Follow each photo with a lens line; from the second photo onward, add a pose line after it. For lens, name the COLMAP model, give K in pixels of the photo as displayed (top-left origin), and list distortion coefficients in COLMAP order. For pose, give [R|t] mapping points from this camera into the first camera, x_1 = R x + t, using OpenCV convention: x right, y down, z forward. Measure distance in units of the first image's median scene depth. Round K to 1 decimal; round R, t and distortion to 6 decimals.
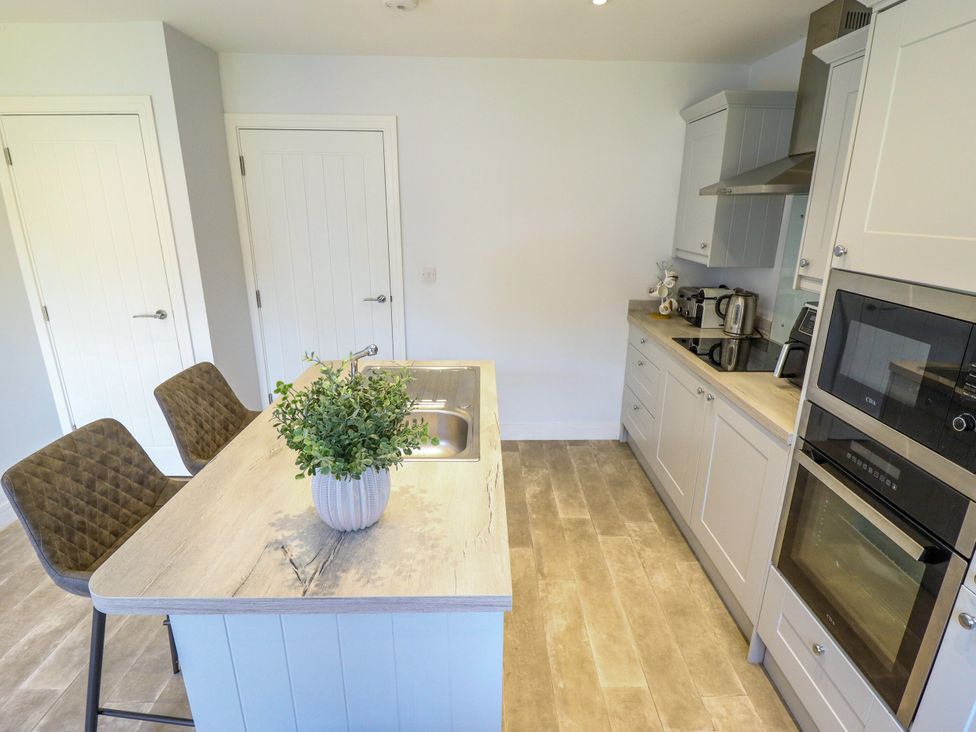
lens RADIAL K [[506.0, 0, 494.6], [0, 506.0, 362.6], [0, 0, 1]] dist [-0.016976, -0.000936]
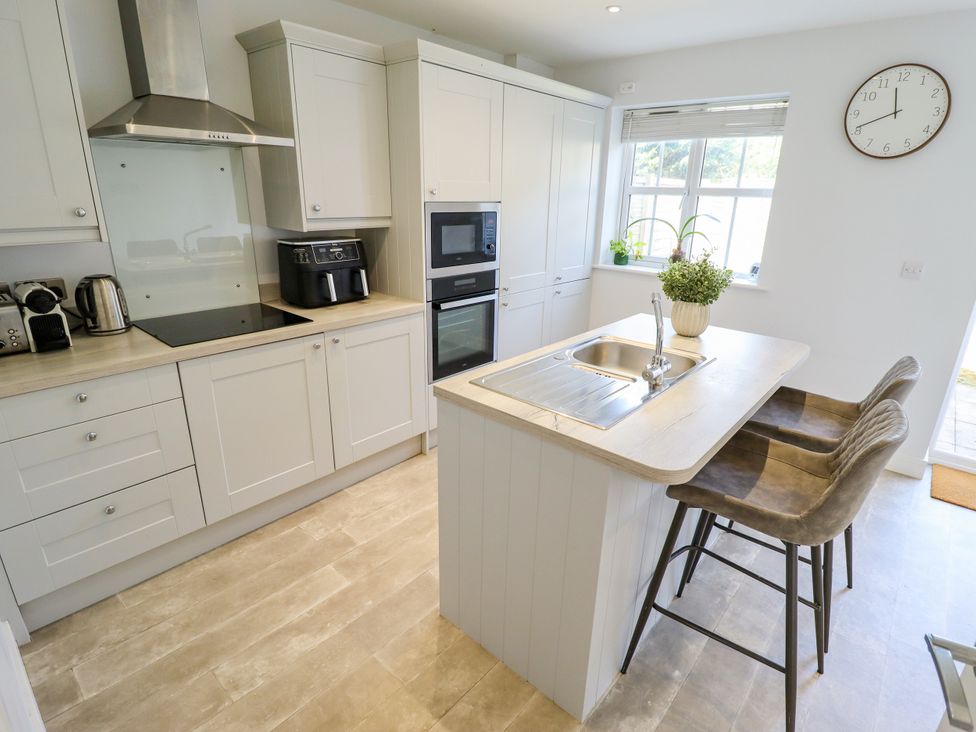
lens RADIAL K [[506.0, 0, 494.6], [0, 506.0, 362.6], [0, 0, 1]] dist [-0.016976, -0.000936]
pose [[-0.735067, -0.244725, 0.632286, -0.421654], [0.169416, 0.836700, 0.520798, -0.321482], [-0.656487, 0.489941, -0.573571, 1.144091]]
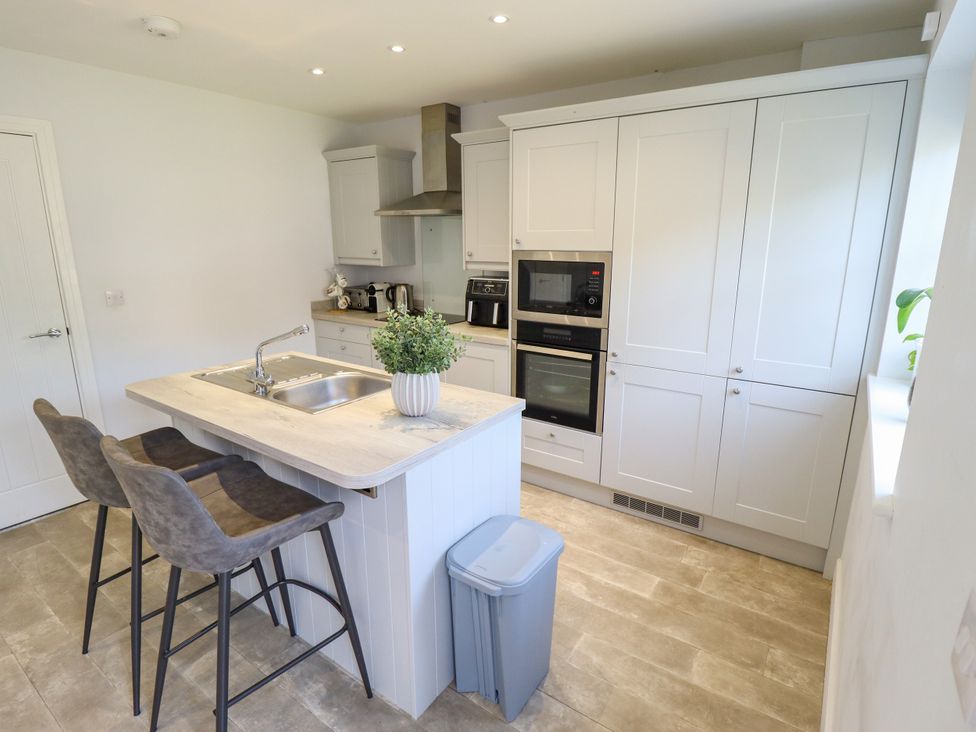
lens RADIAL K [[506.0, 0, 494.6], [0, 506.0, 362.6], [0, 0, 1]] dist [-0.016976, -0.000936]
pose [[0.585509, -0.202260, 0.785029, -0.563855], [0.241648, 0.967897, 0.069145, 0.048677], [-0.773812, 0.149215, 0.615588, -0.068801]]
